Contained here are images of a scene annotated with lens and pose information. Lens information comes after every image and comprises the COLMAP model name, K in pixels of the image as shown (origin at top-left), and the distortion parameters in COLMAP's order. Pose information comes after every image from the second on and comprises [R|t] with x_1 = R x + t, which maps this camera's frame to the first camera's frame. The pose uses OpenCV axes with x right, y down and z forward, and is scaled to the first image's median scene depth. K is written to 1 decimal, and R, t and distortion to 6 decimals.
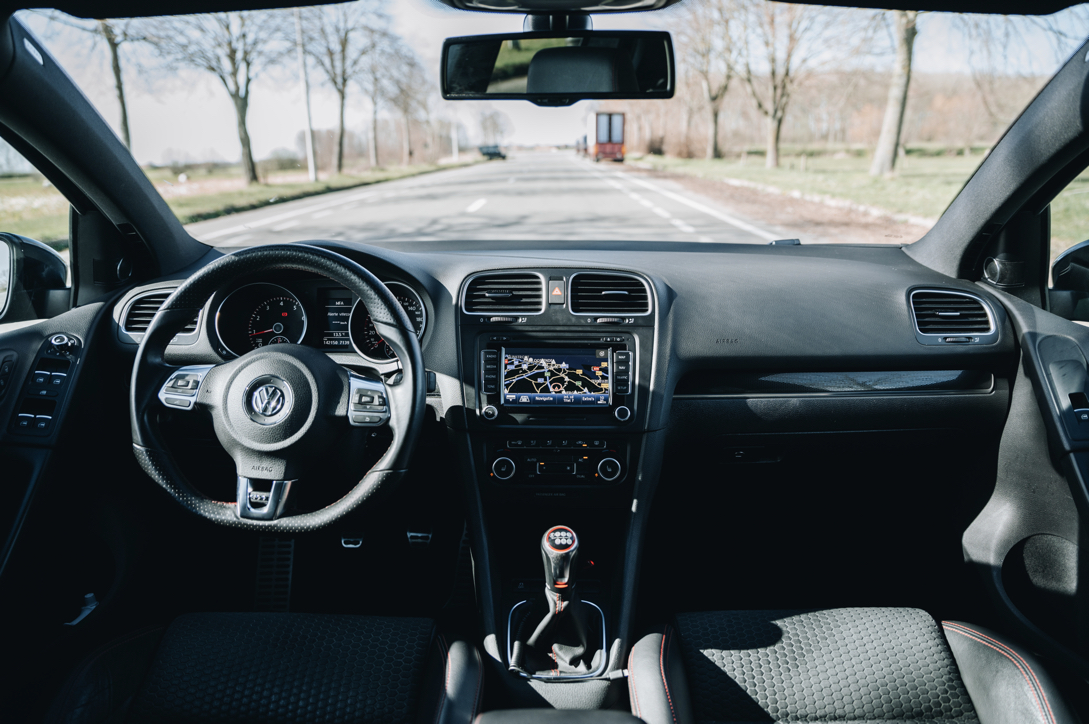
lens RADIAL K [[776.0, 0, 548.3], [0, 776.0, 383.5], [0, 0, 1]] dist [-0.134127, 0.101753]
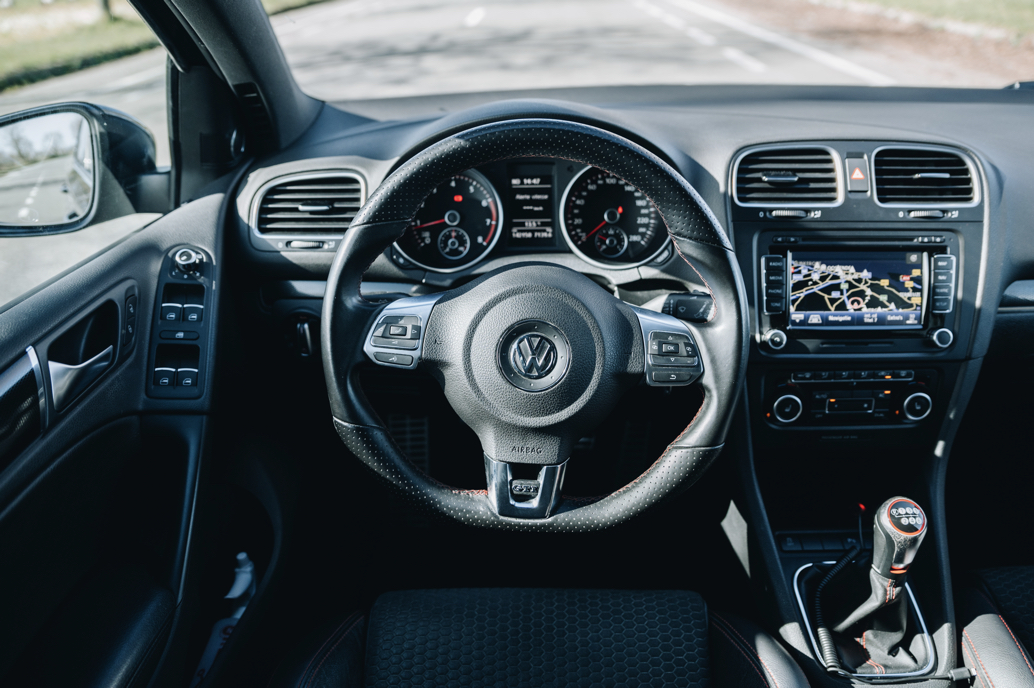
lens RADIAL K [[736.8, 0, 520.6], [0, 736.8, 364.4], [0, 0, 1]] dist [-0.134127, 0.101753]
pose [[0.999736, -0.020302, -0.010717, -0.315493], [0.022195, 0.974062, 0.225190, -0.103916], [0.005867, -0.225369, 0.974256, 0.290313]]
